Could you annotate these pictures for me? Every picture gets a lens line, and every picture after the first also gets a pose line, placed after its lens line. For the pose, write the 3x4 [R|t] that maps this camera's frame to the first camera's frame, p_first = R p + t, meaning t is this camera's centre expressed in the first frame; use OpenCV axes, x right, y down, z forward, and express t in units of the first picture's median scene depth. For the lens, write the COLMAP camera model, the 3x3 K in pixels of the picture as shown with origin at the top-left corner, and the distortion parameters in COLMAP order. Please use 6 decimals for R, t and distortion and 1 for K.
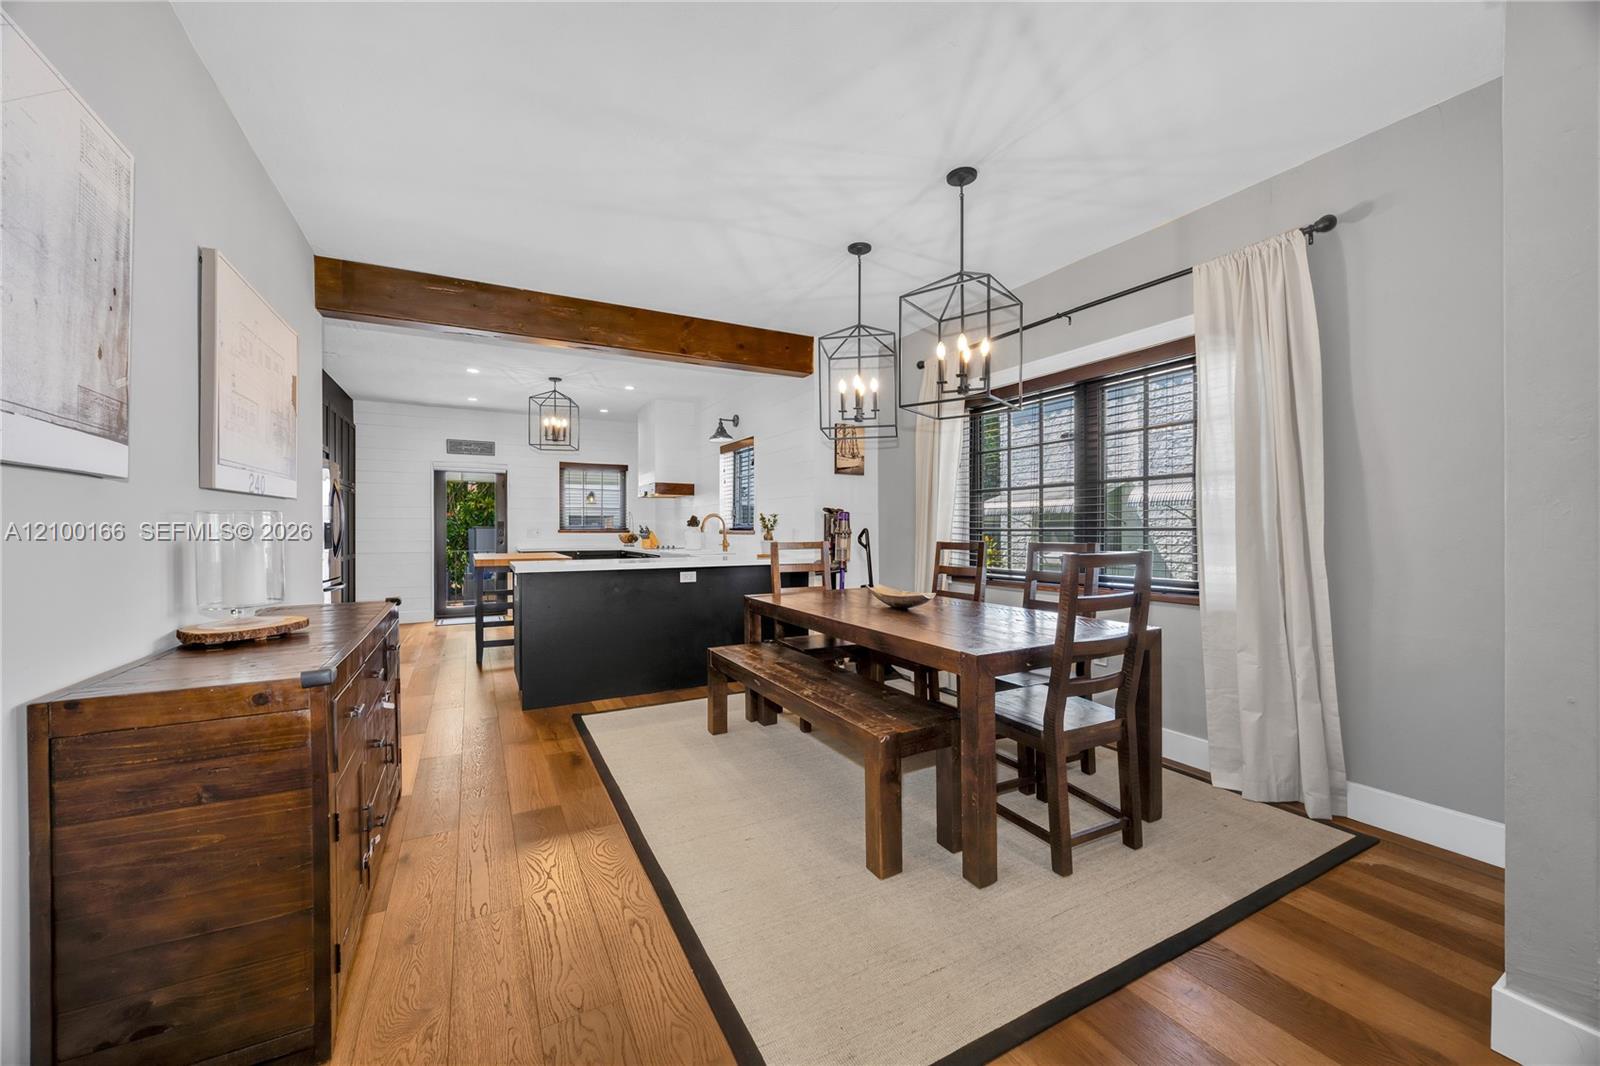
lens RADIAL K [[606.0, 0, 800.0], [0, 606.0, 529.7], [0, 0, 1]] dist [0.000232, 0.000136]
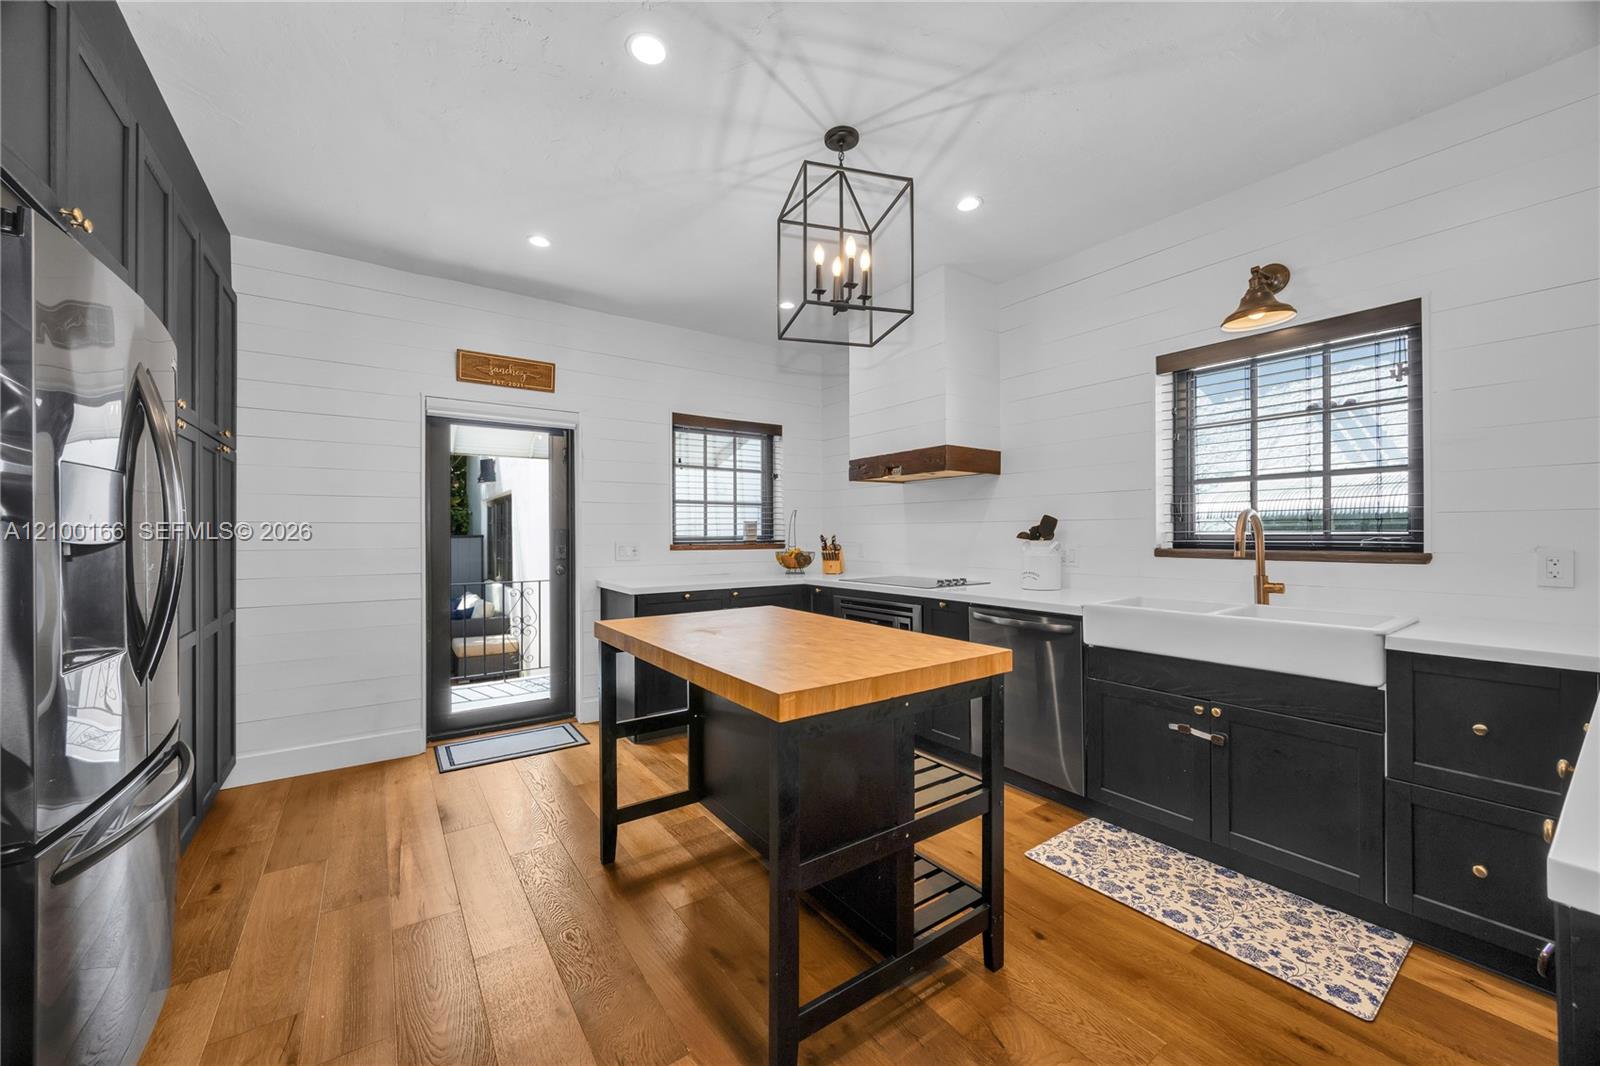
lens RADIAL K [[606.0, 0, 801.3], [0, 606.0, 532.4], [0, 0, 1]] dist [0.000232, 0.000136]
pose [[0.992939, -0.003476, 0.118578, -0.440986], [0.003797, 0.999990, -0.002481, -0.010667], [-0.118568, 0.002914, 0.992942, 0.600153]]
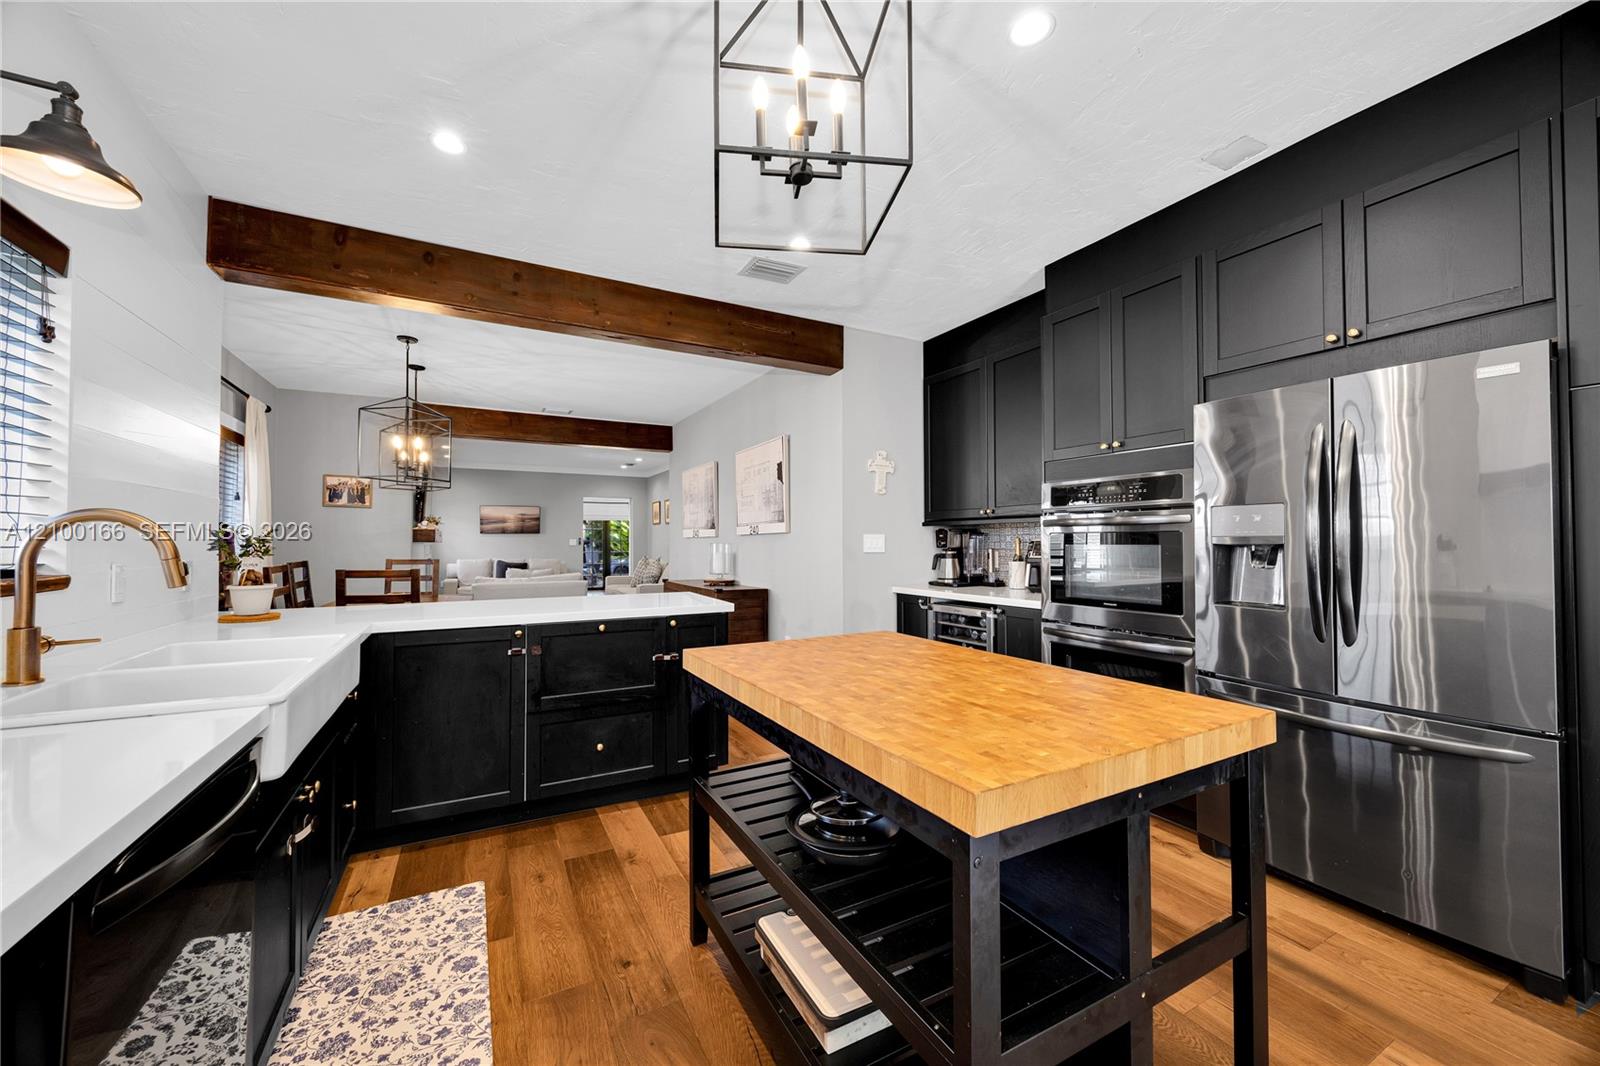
lens RADIAL K [[606.0, 0, 797.0], [0, 606.0, 530.7], [0, 0, 1]] dist [0.000232, 0.000136]
pose [[-0.999915, 0.005377, 0.011846, -0.378486], [0.005161, 0.999820, -0.018254, -0.011470], [-0.011942, -0.018191, -0.999763, 1.140016]]
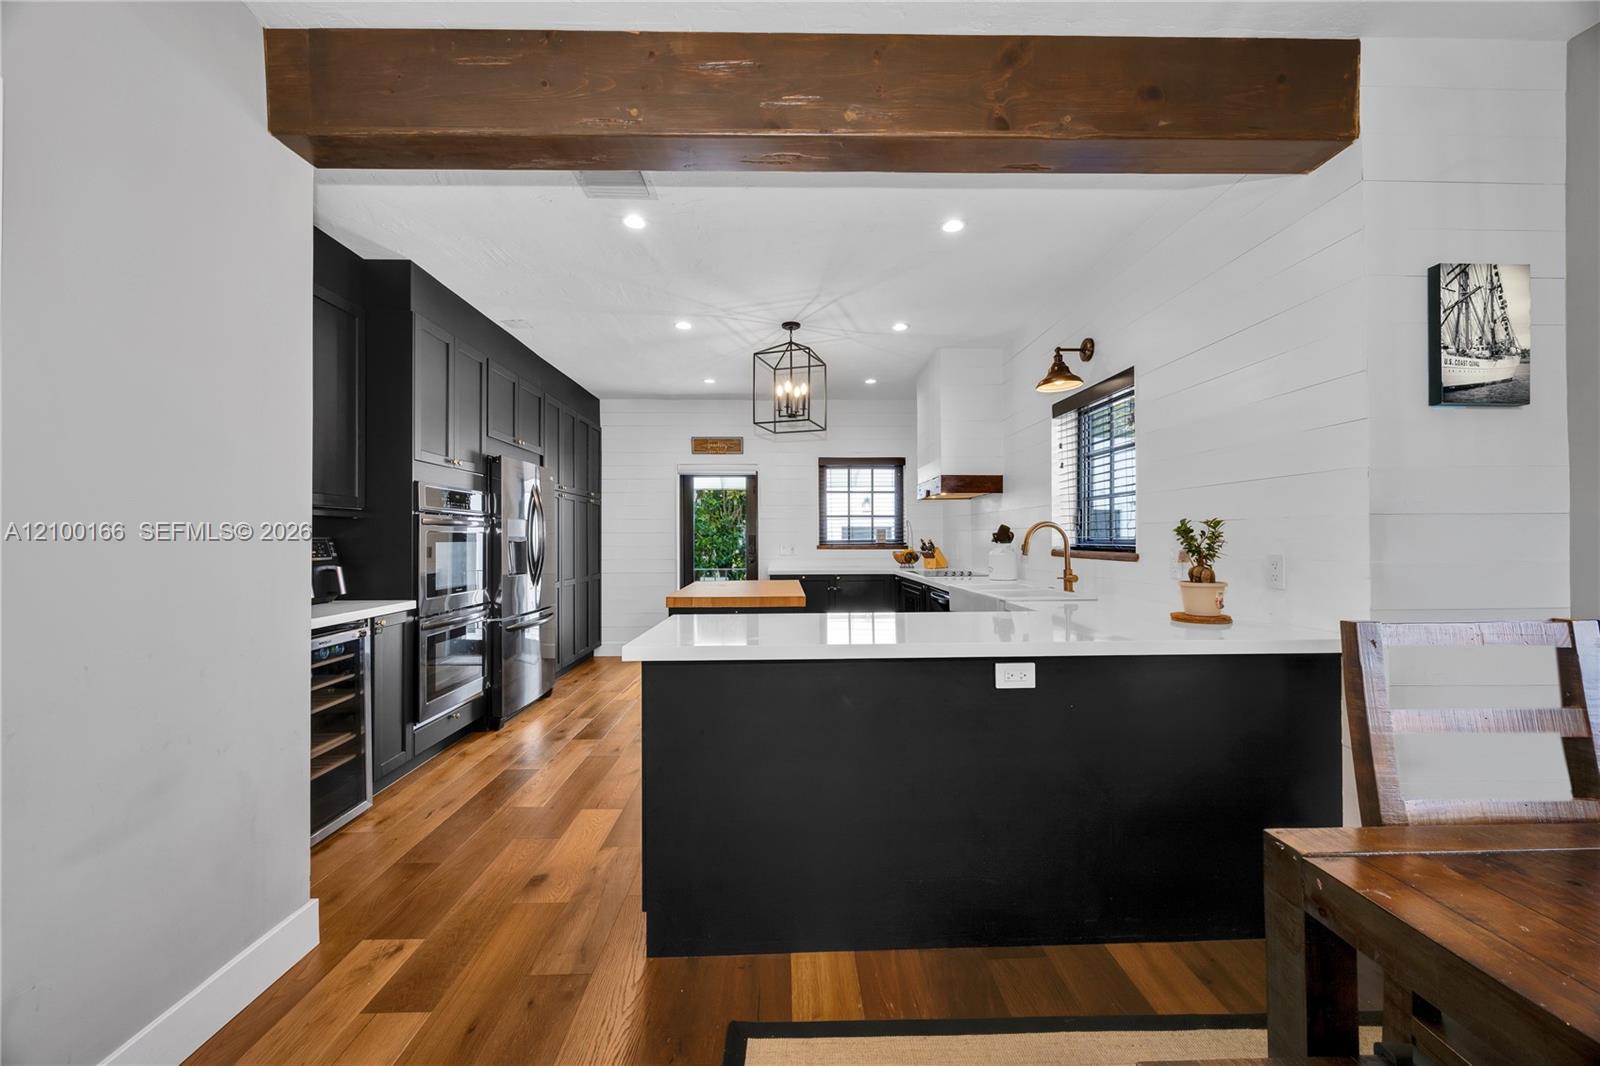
lens RADIAL K [[606.0, 0, 800.2], [0, 606.0, 533.7], [0, 0, 1]] dist [0.000232, 0.000136]
pose [[0.891609, -0.007084, -0.452751, -0.085544], [0.003681, 0.999958, -0.008397, -0.010536], [0.452791, 0.005820, 0.891598, 0.377860]]
